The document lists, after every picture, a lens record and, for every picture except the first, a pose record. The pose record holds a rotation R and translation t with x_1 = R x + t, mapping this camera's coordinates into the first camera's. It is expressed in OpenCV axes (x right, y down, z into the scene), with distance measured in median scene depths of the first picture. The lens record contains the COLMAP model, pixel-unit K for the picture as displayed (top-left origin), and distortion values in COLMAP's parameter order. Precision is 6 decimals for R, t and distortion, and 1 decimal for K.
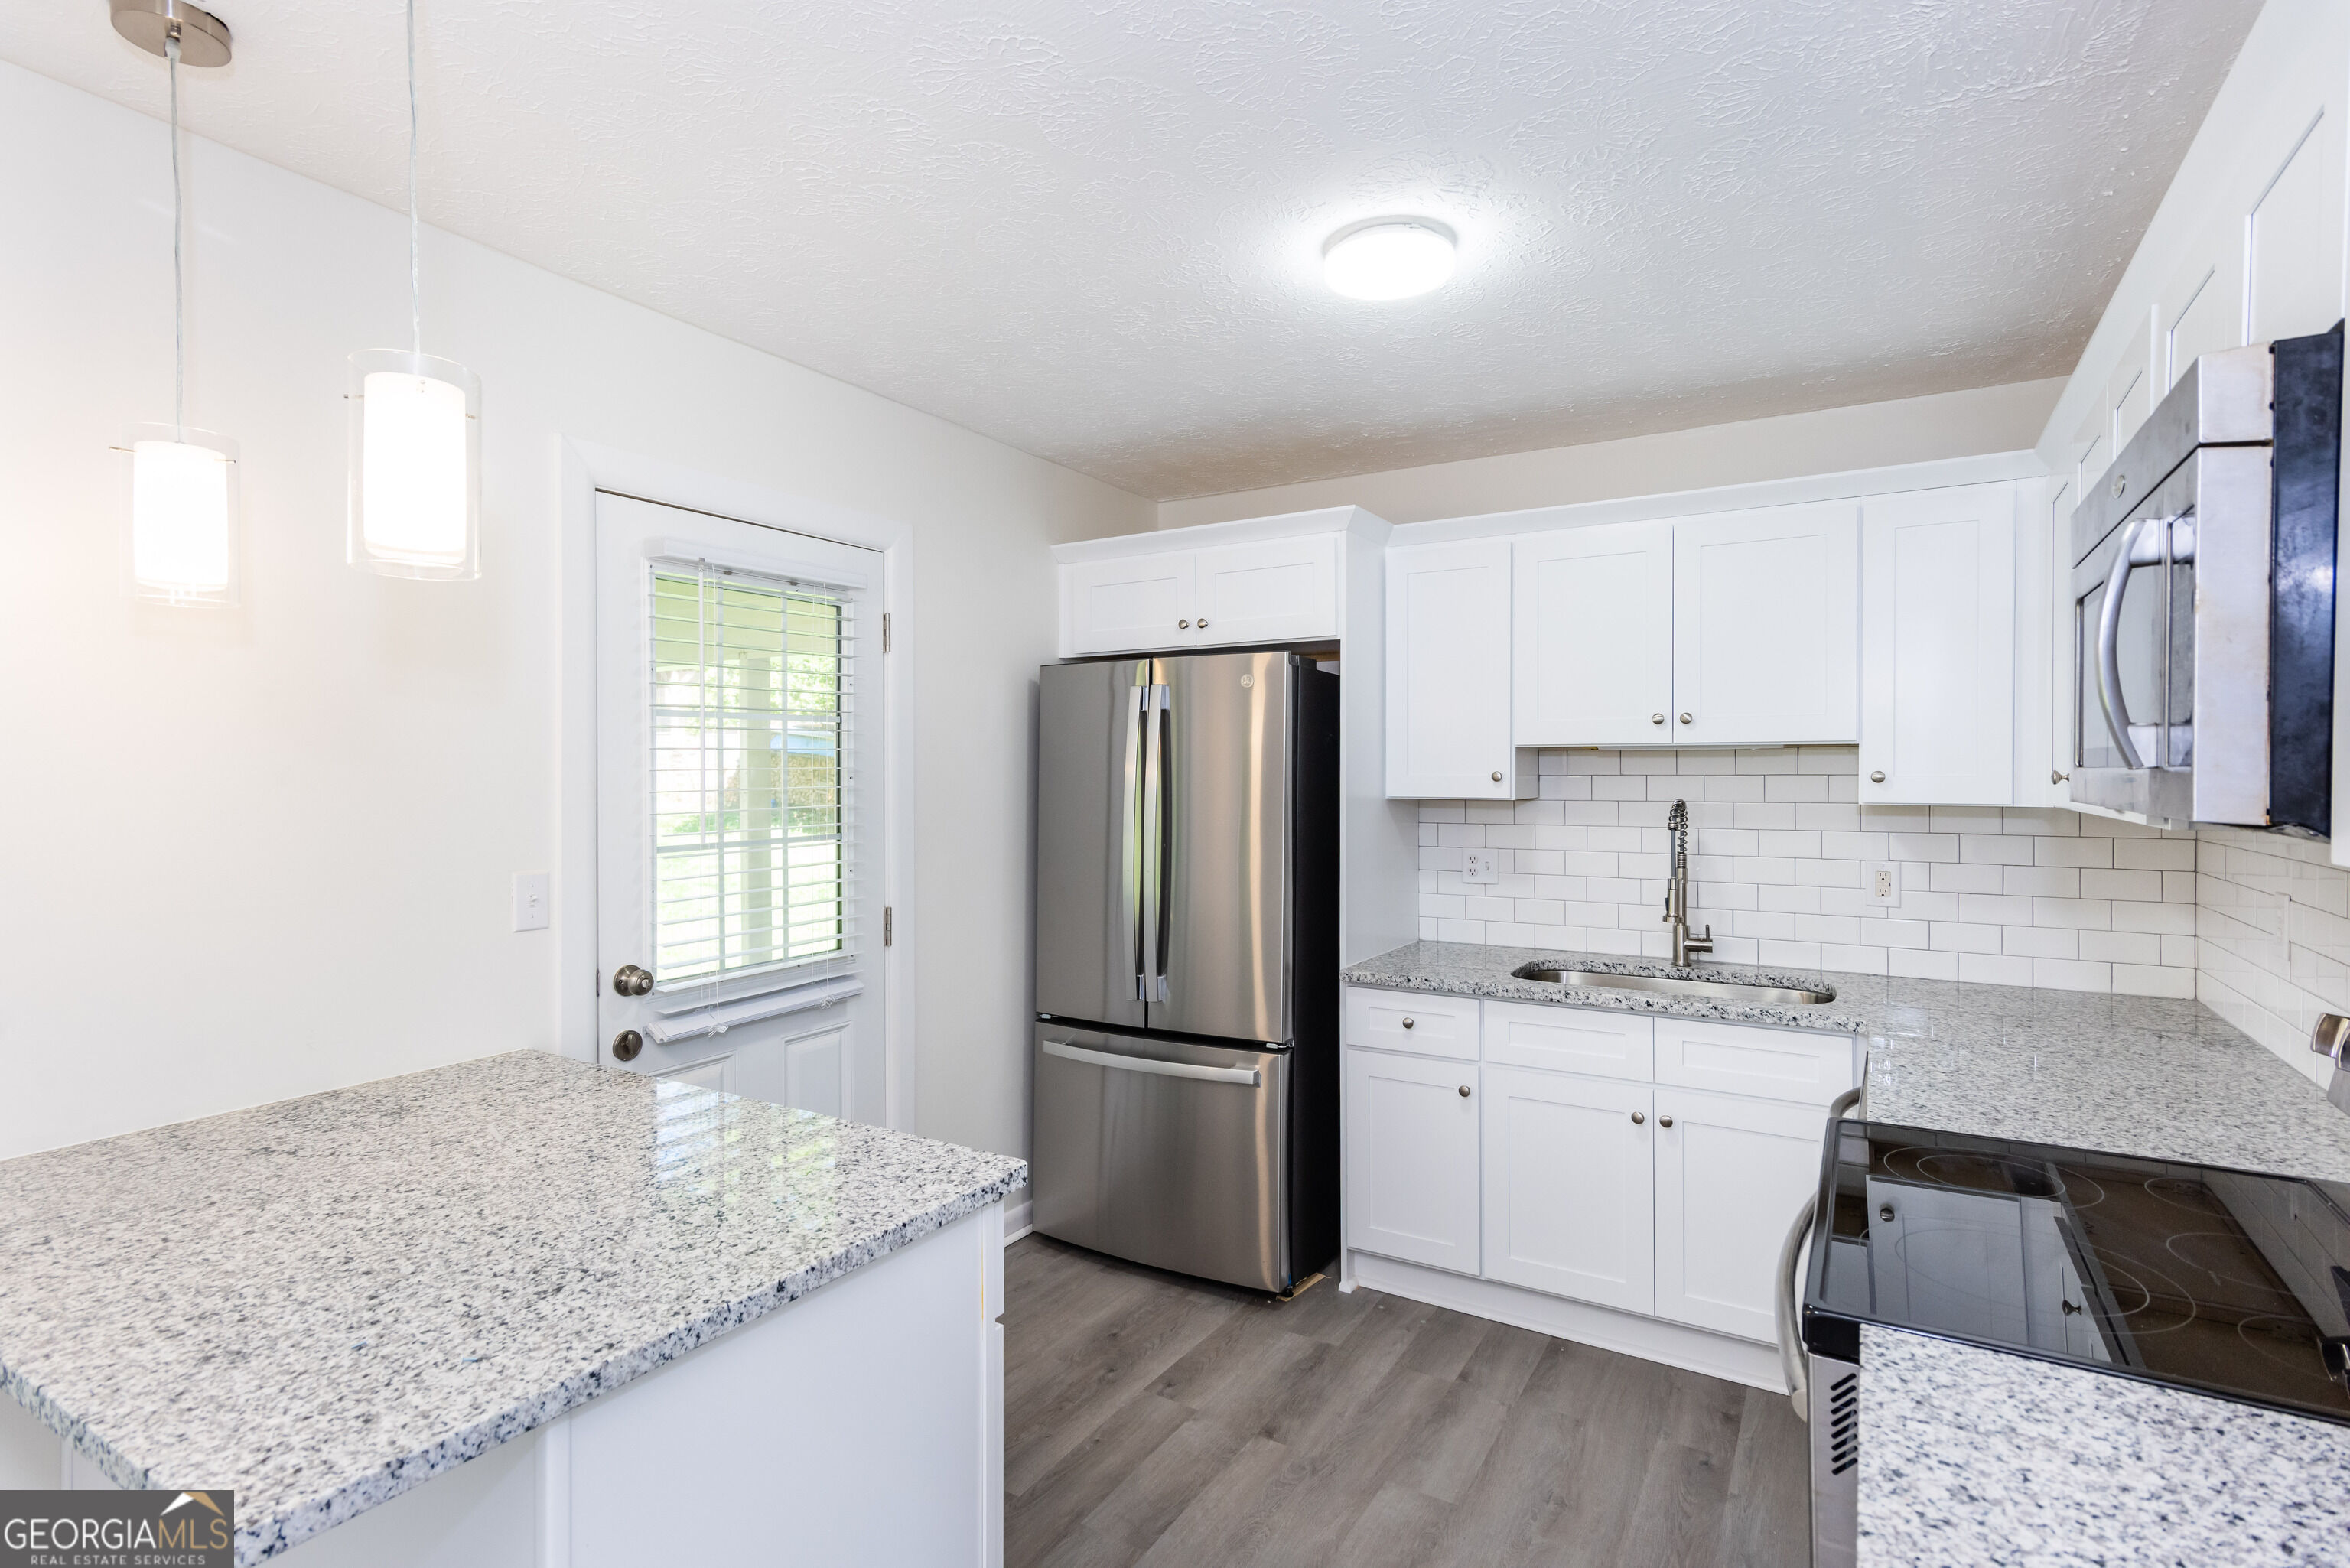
lens RADIAL K [[1129.7, 0, 1184.8], [0, 1129.7, 791.5], [0, 0, 1]] dist [-0.009840, -0.002368]
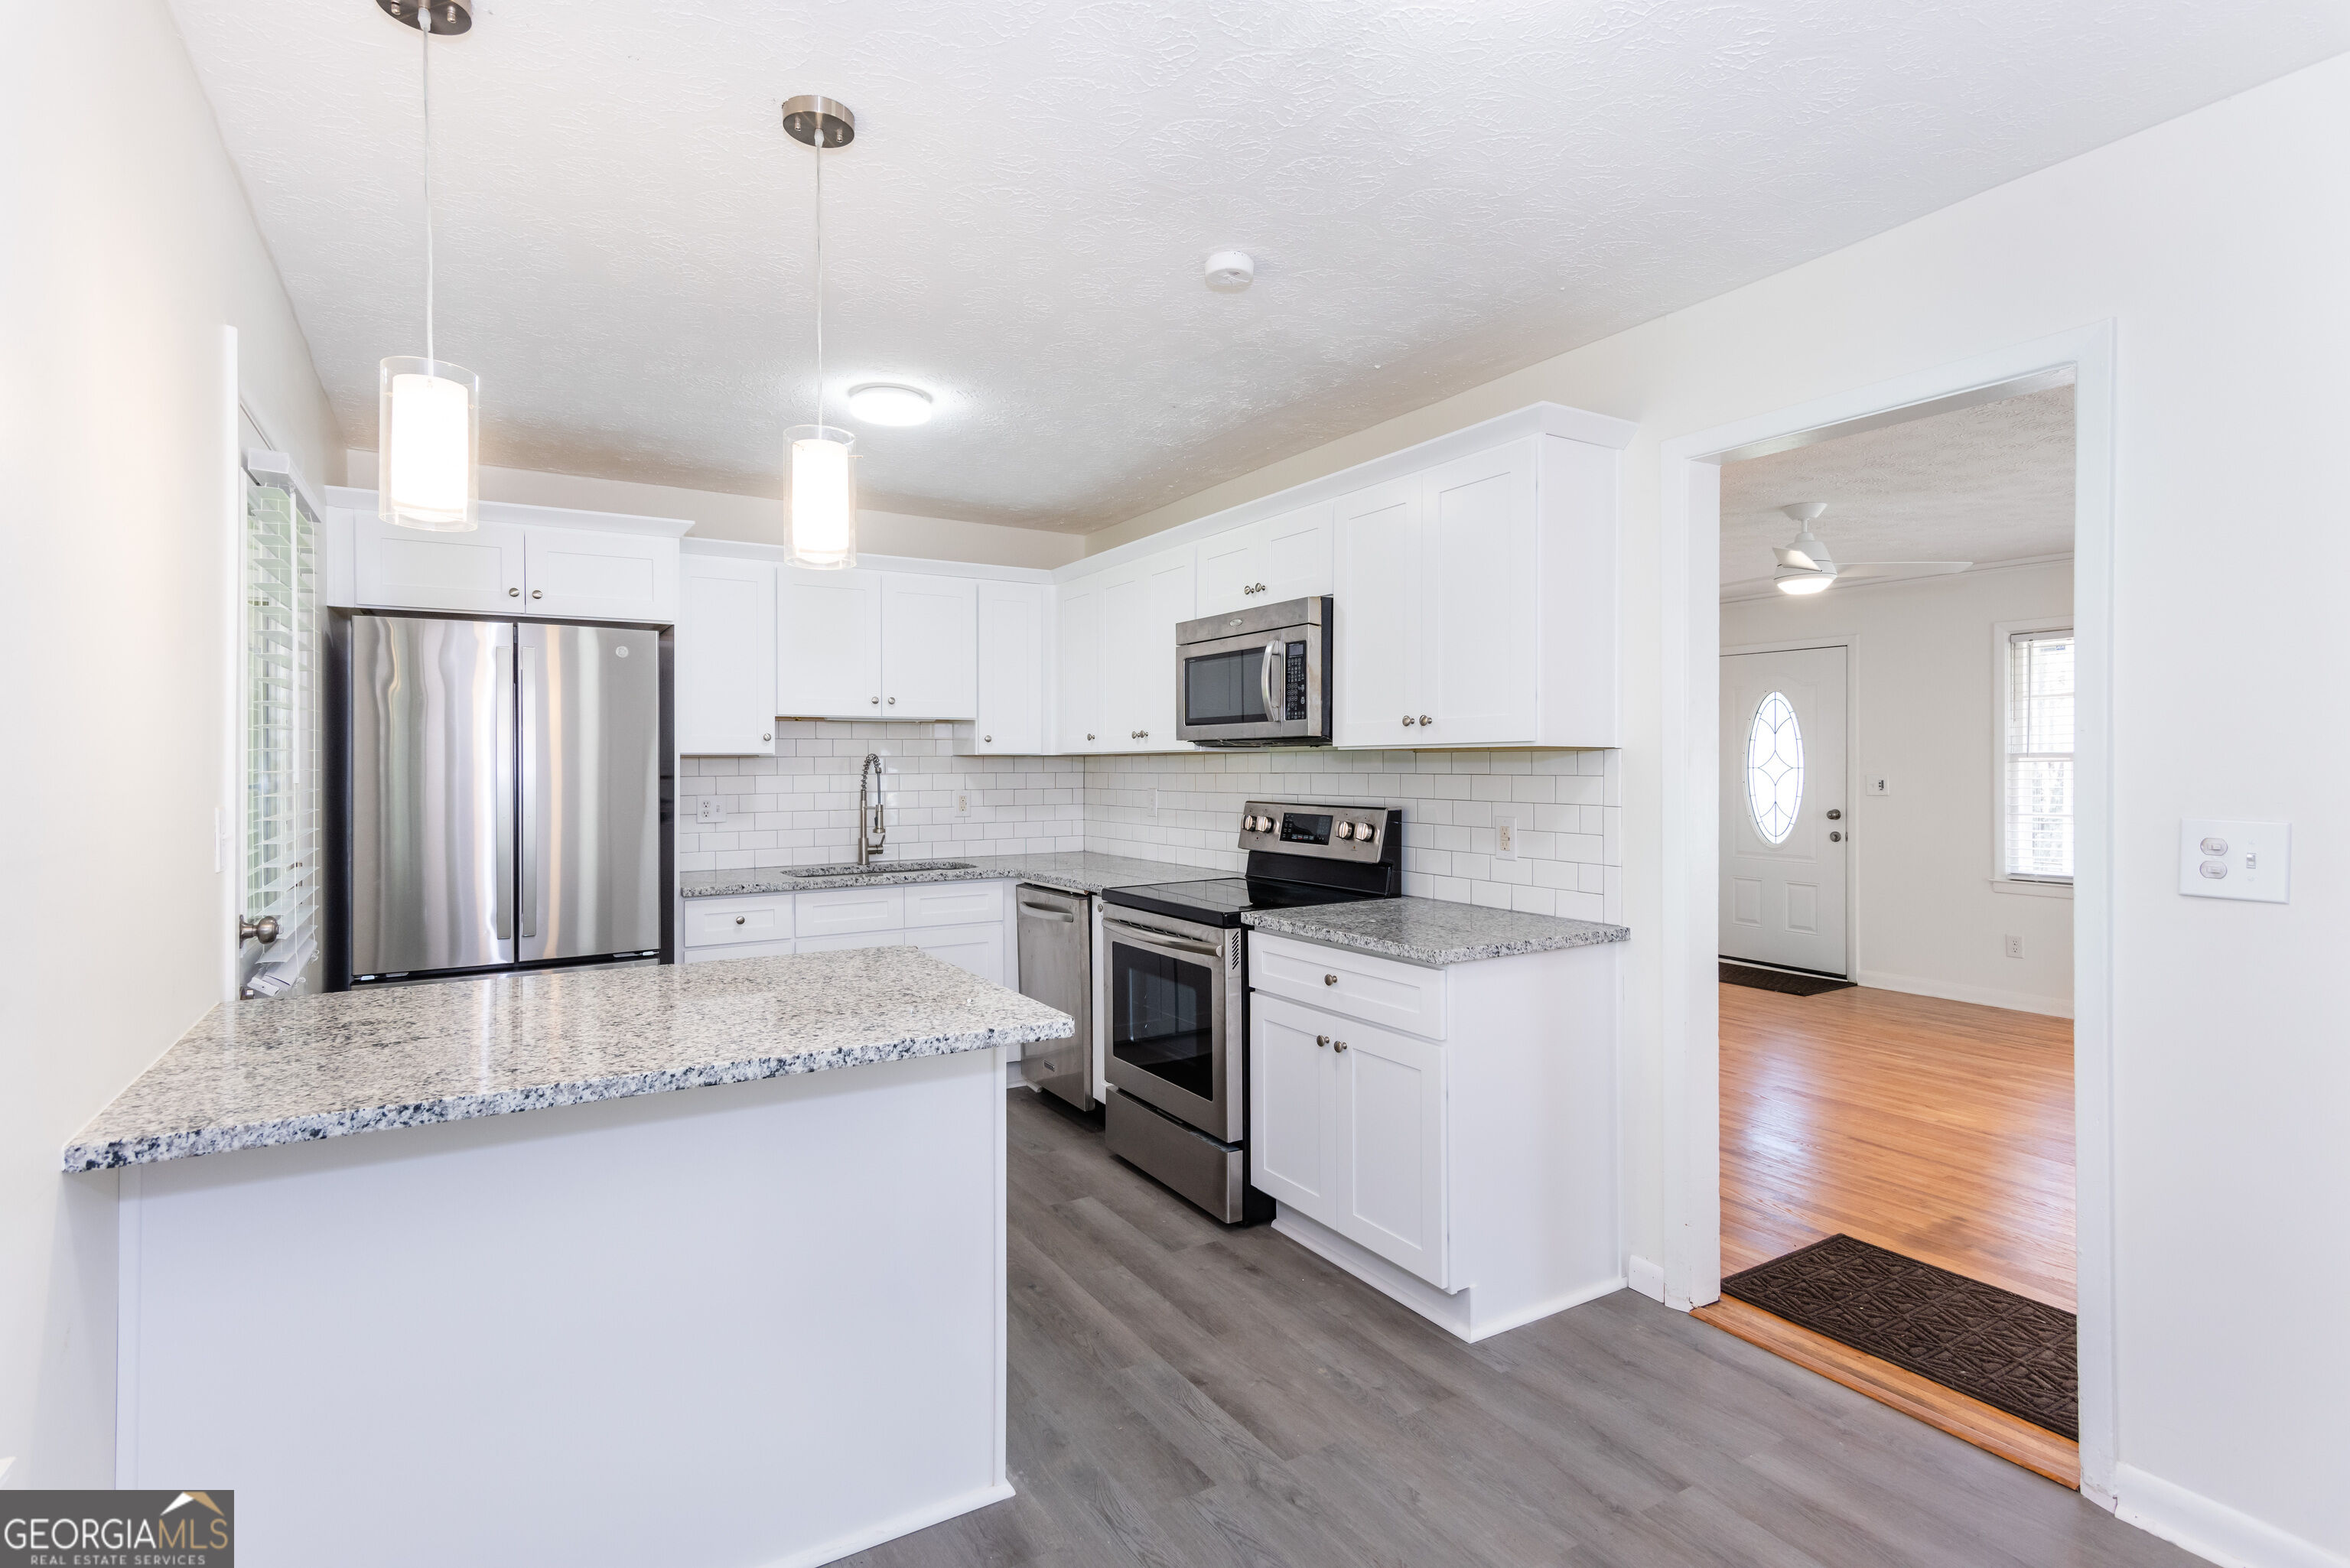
lens RADIAL K [[1129.7, 0, 1169.6], [0, 1129.7, 766.0], [0, 0, 1]] dist [-0.009840, -0.002368]
pose [[0.457189, -0.003050, 0.889364, -0.775679], [0.021649, 0.999736, -0.007700, 0.046355], [-0.889106, 0.022775, 0.457134, -0.064065]]
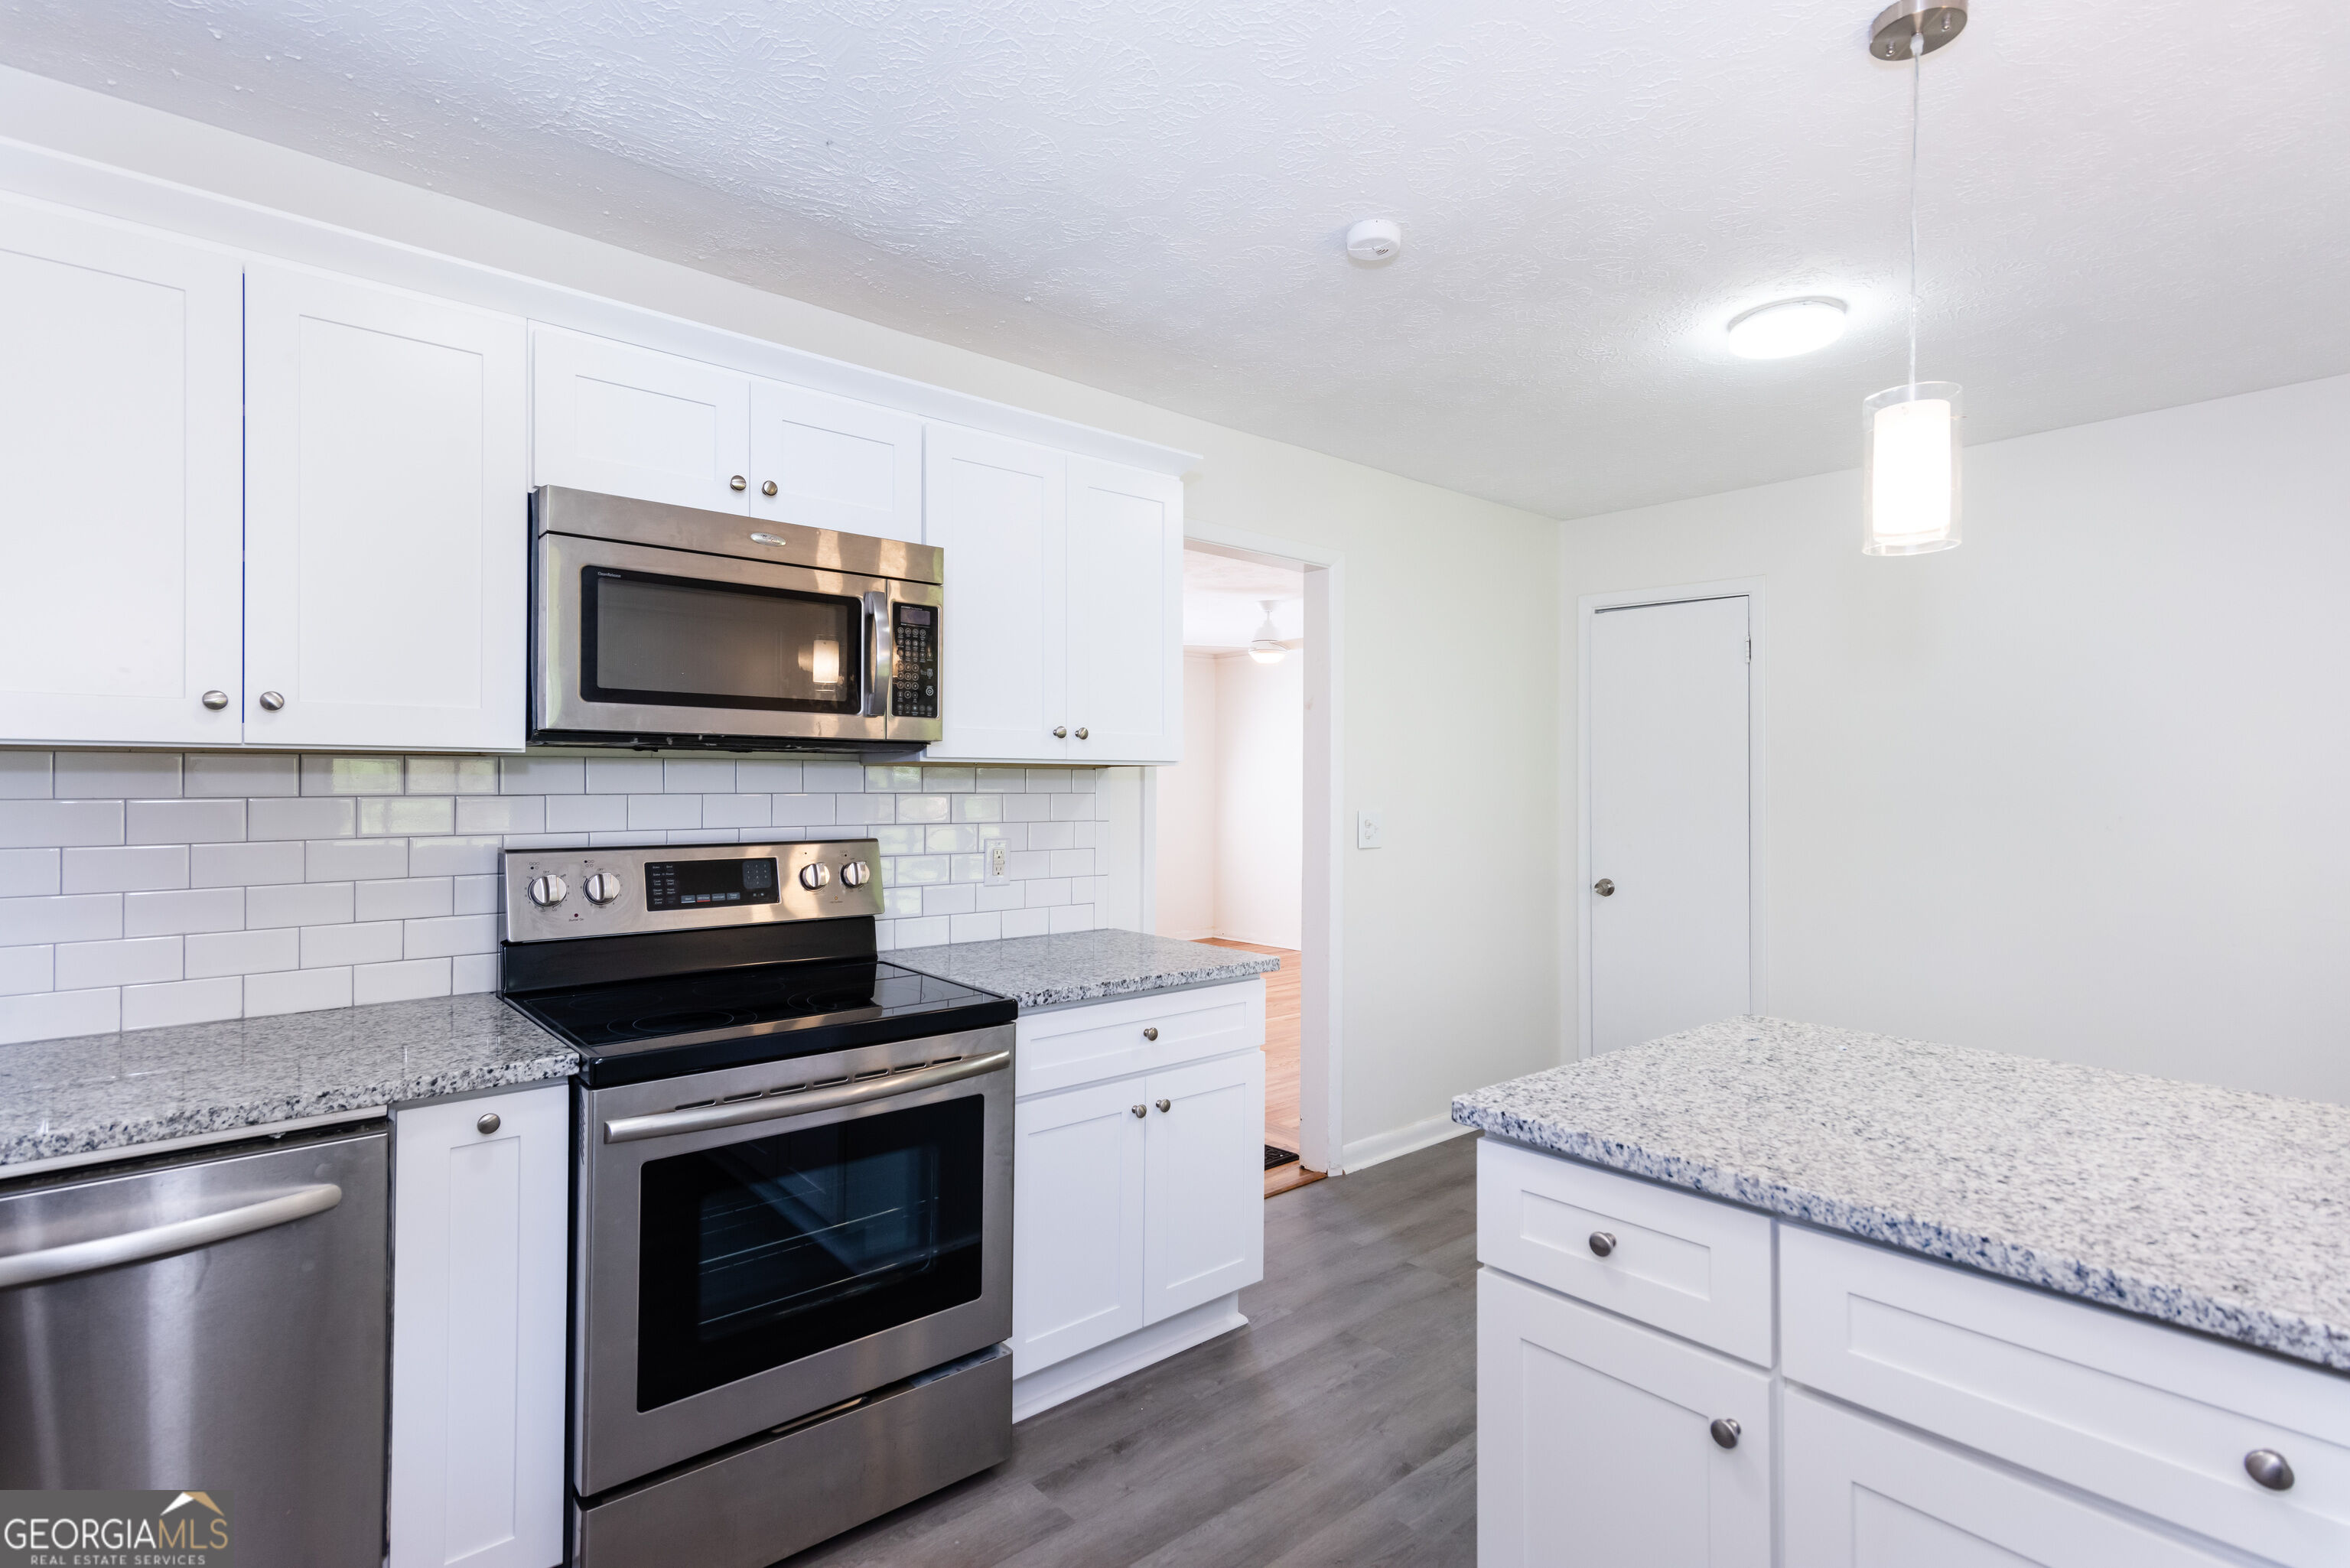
lens RADIAL K [[1129.7, 0, 1154.3], [0, 1129.7, 778.0], [0, 0, 1]] dist [-0.009840, -0.002368]
pose [[-0.952330, -0.004549, 0.305037, -0.098795], [0.000513, 0.999864, 0.016511, 0.023353], [-0.305071, 0.015881, -0.952197, 1.057298]]
